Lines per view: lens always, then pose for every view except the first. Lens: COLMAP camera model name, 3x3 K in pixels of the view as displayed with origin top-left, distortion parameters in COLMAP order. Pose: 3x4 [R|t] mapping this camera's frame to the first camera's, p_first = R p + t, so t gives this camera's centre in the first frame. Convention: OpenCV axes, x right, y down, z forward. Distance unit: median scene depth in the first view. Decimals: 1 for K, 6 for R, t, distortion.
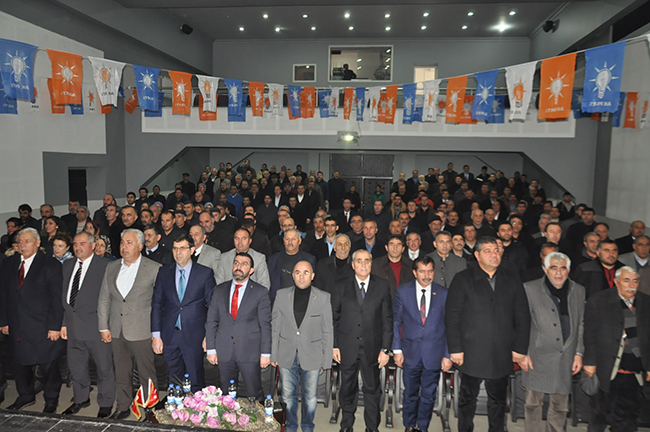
lens RADIAL K [[487.3, 0, 325.0], [0, 487.3, 216.0], [0, 0, 1]] dist [-0.003435, -0.002005]
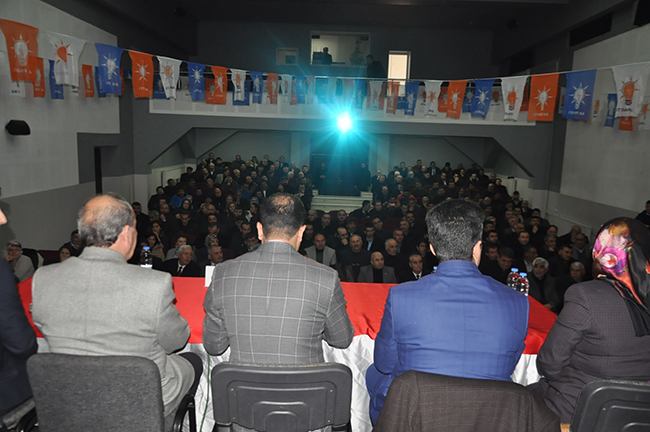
lens RADIAL K [[487.3, 0, 325.0], [0, 487.3, 216.0], [0, 0, 1]] dist [-0.003435, -0.002005]
pose [[0.994905, -0.000578, 0.100818, -0.151996], [-0.004528, 0.998718, 0.050407, -0.002995], [-0.100718, -0.050607, 0.993627, -0.168770]]
